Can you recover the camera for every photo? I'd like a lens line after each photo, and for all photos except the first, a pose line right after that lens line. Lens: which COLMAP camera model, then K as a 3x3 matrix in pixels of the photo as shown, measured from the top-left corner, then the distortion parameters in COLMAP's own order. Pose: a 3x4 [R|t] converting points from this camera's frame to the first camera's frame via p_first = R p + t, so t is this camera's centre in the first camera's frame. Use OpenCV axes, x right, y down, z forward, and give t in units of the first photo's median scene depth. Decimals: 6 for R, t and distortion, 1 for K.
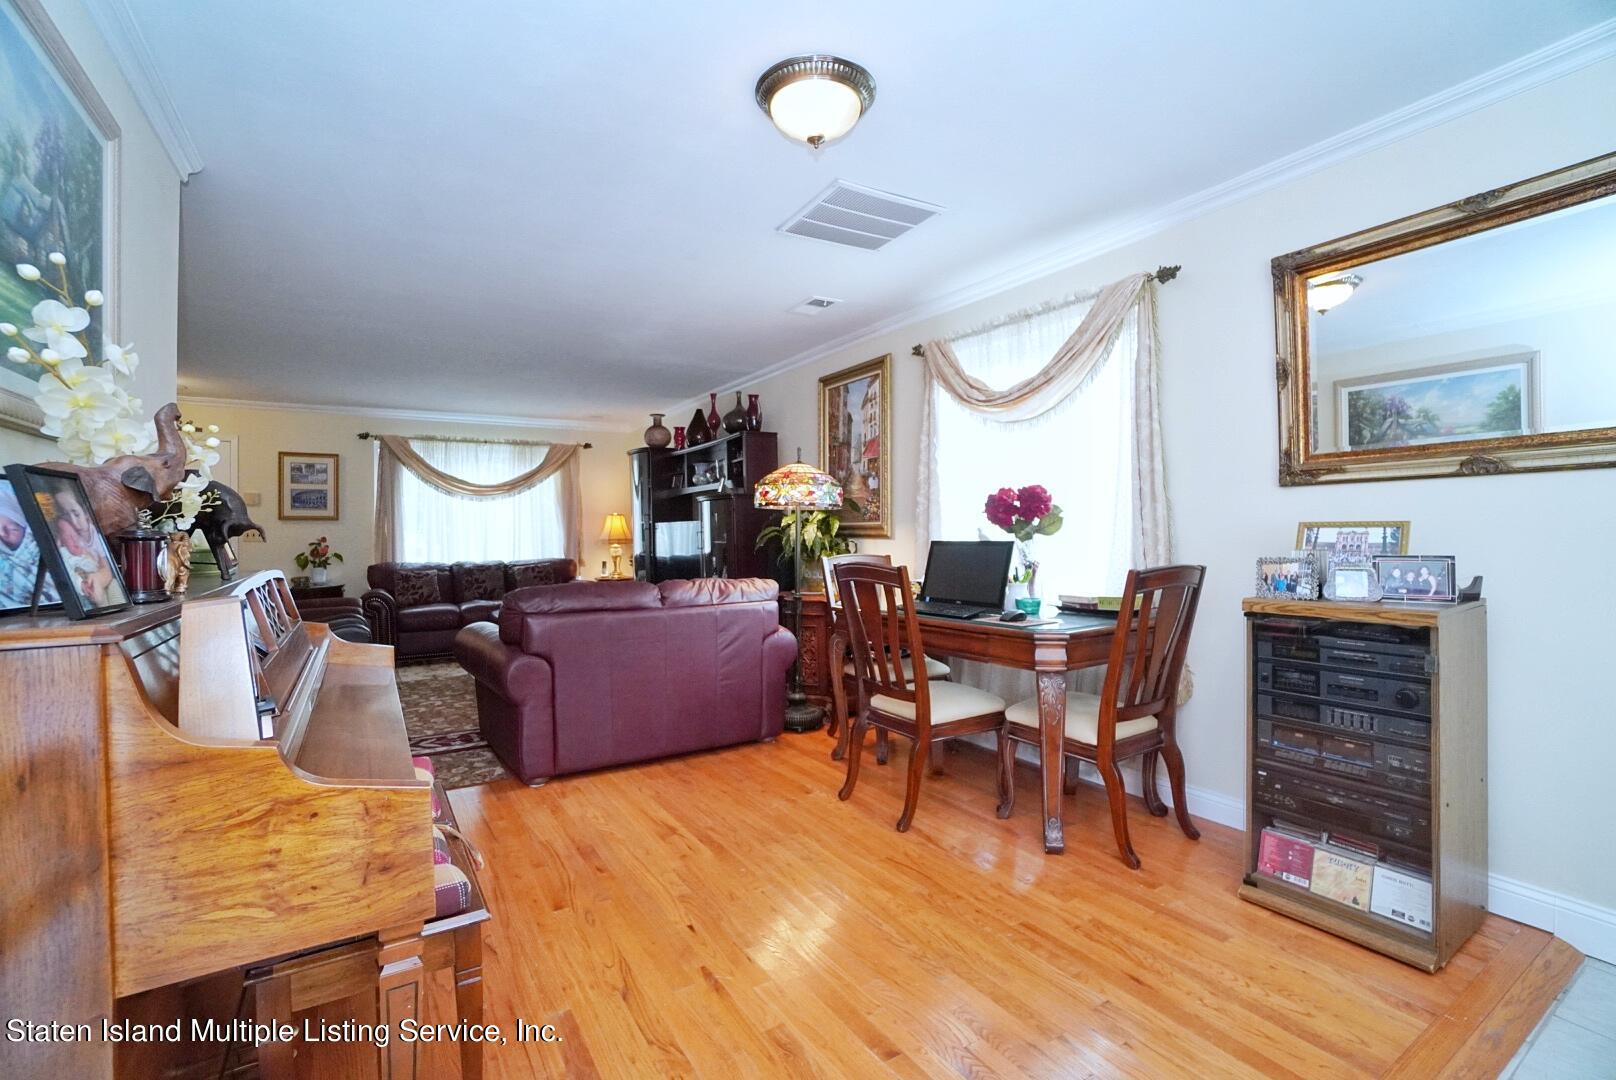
lens RADIAL K [[709.0, 0, 797.9], [0, 709.0, 534.5], [0, 0, 1]] dist [-0.062844, 0.021586]
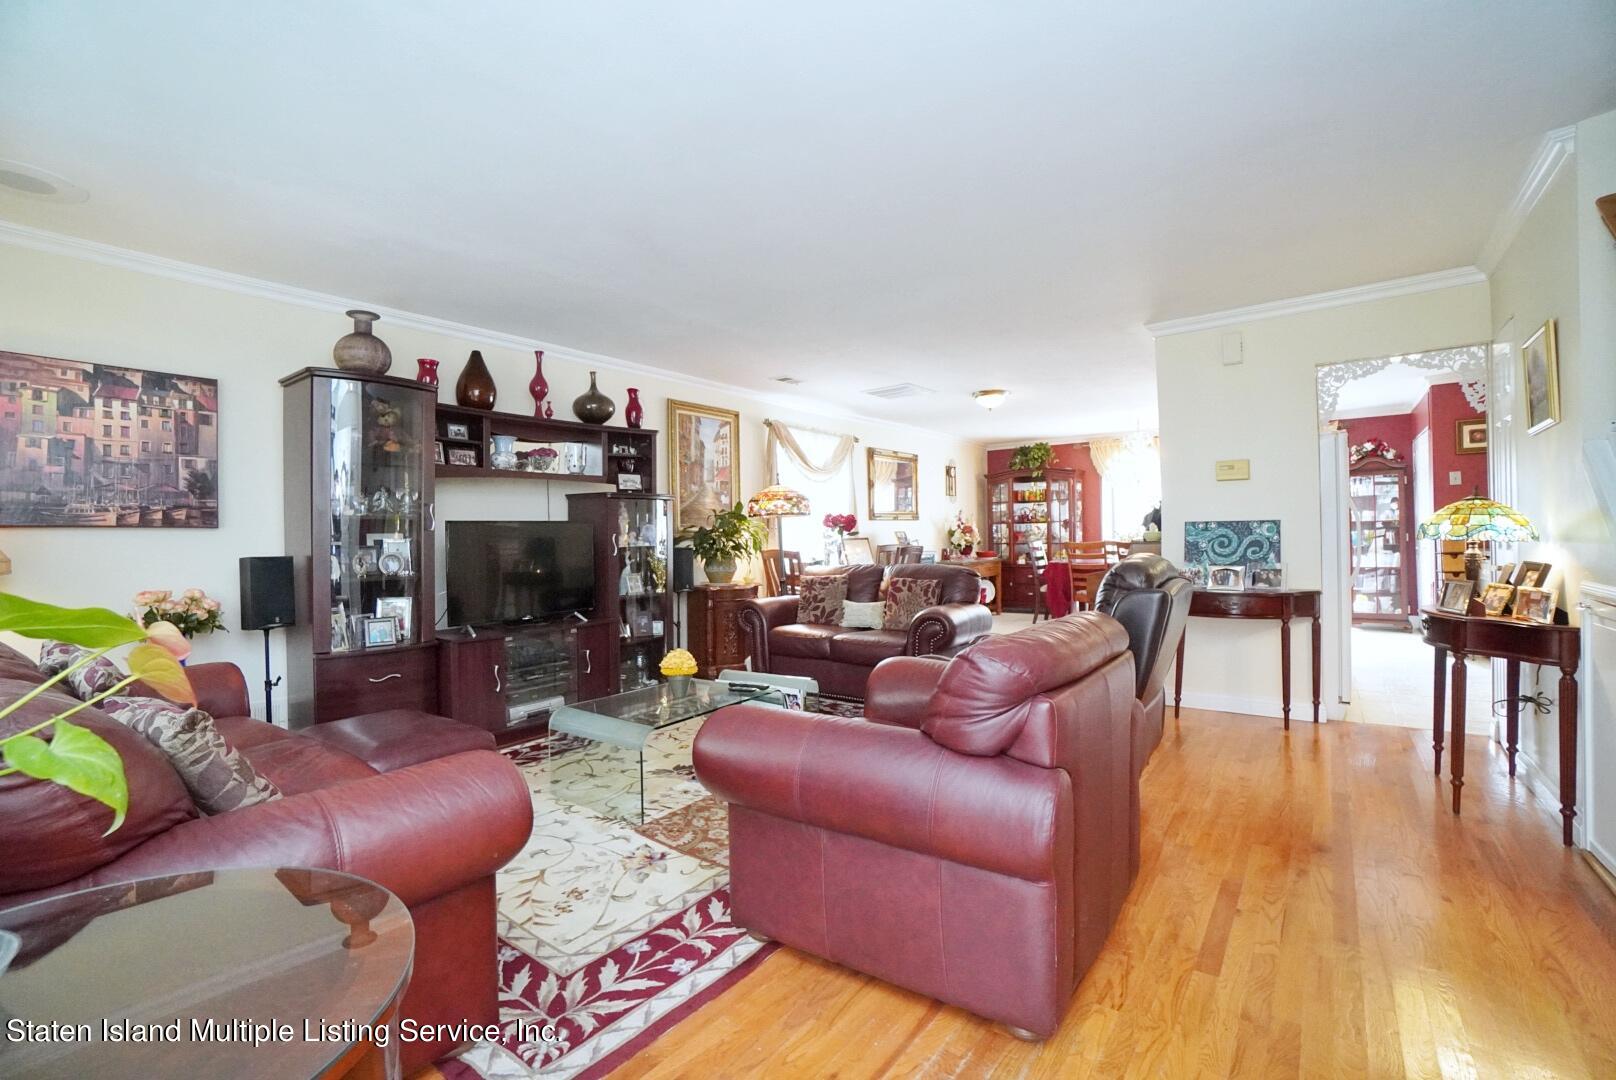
lens RADIAL K [[709.0, 0, 797.9], [0, 709.0, 534.5], [0, 0, 1]] dist [-0.062844, 0.021586]
pose [[-0.352852, 0.018151, 0.935503, -0.792678], [0.023584, 0.999667, -0.010501, 0.008128], [-0.935382, 0.018358, -0.353162, 0.880495]]
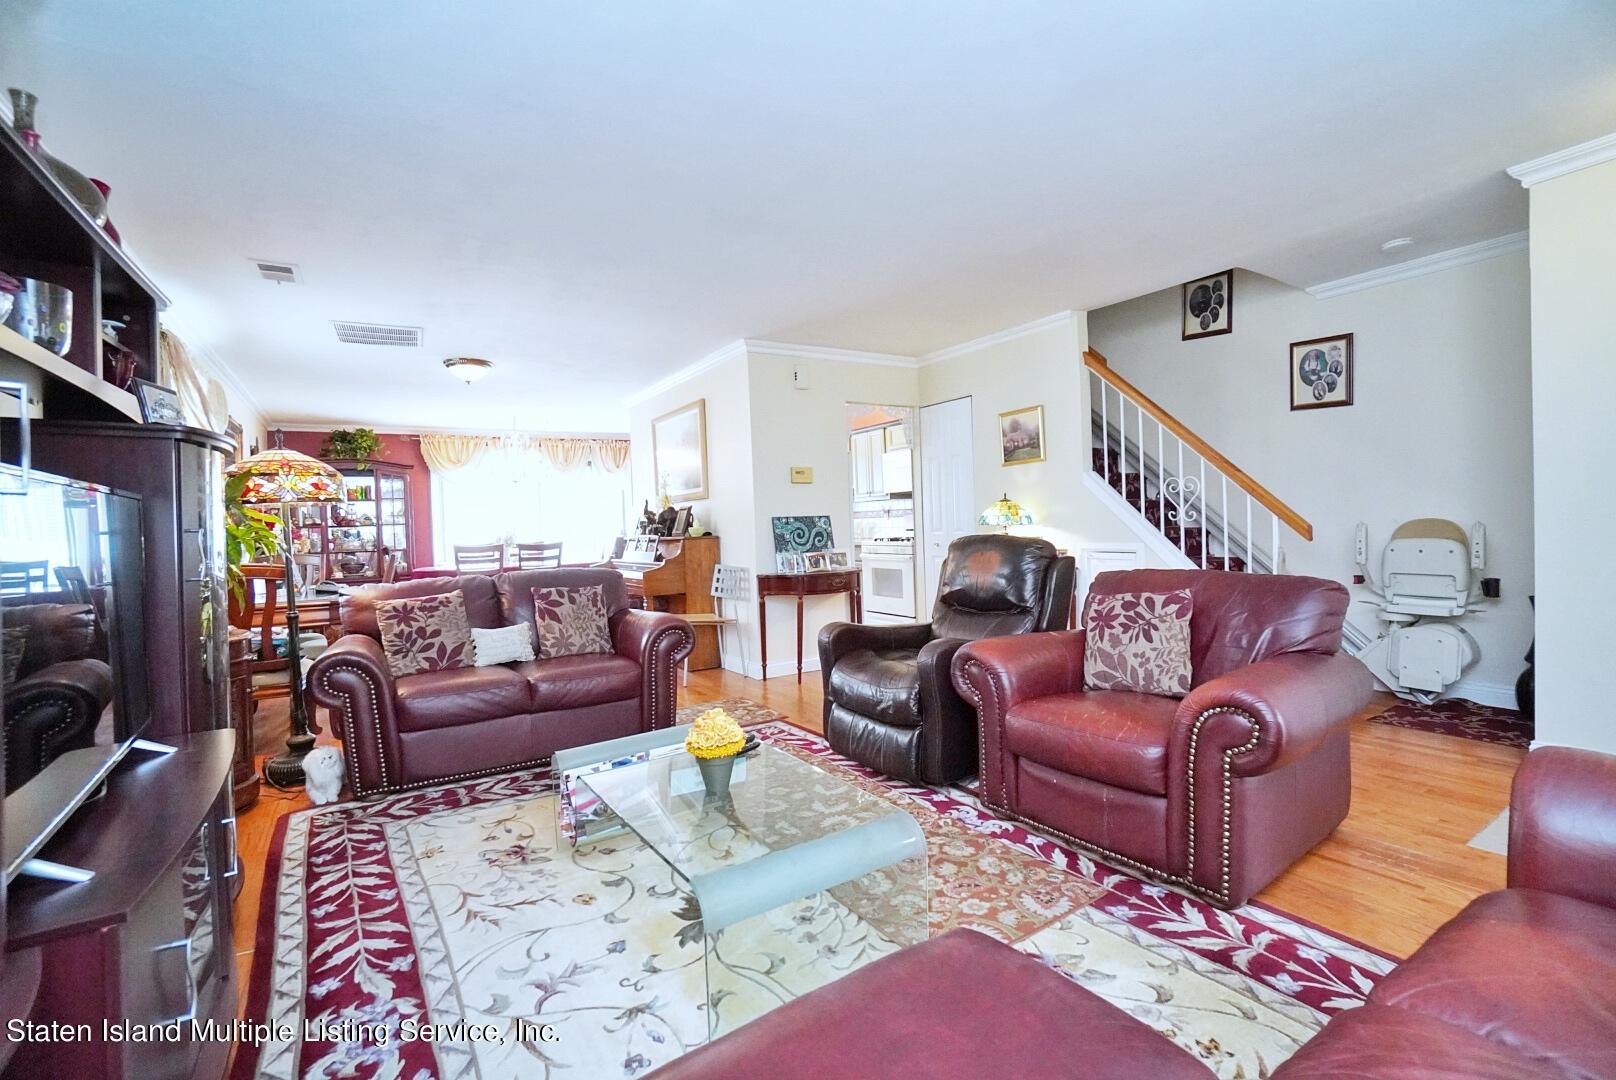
lens RADIAL K [[709.0, 0, 797.9], [0, 709.0, 534.5], [0, 0, 1]] dist [-0.062844, 0.021586]
pose [[-0.999055, 0.043156, -0.005072, -0.345364], [0.043050, 0.998885, 0.019380, 0.003424], [0.005902, 0.019143, -0.999799, 1.075195]]
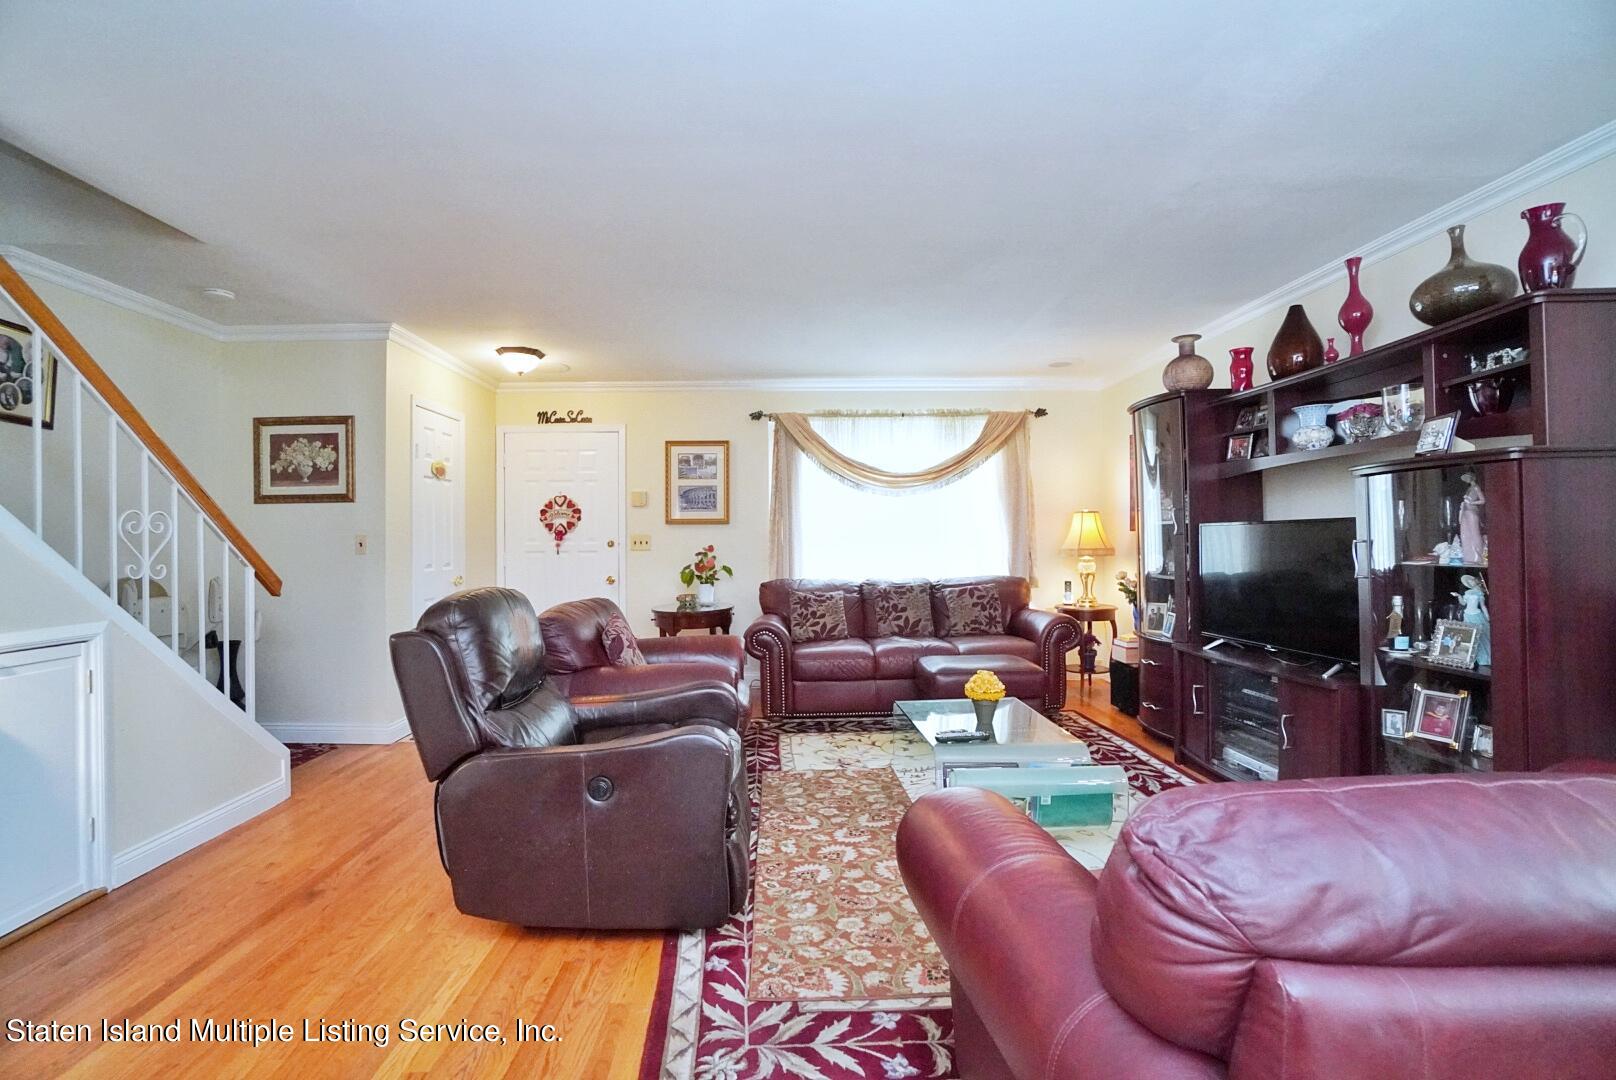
lens RADIAL K [[709.0, 0, 797.9], [0, 709.0, 534.5], [0, 0, 1]] dist [-0.062844, 0.021586]
pose [[0.861668, -0.003309, -0.507462, -0.185261], [0.000756, 0.999986, -0.005238, -0.004039], [0.507472, 0.004130, 0.861658, 0.343973]]
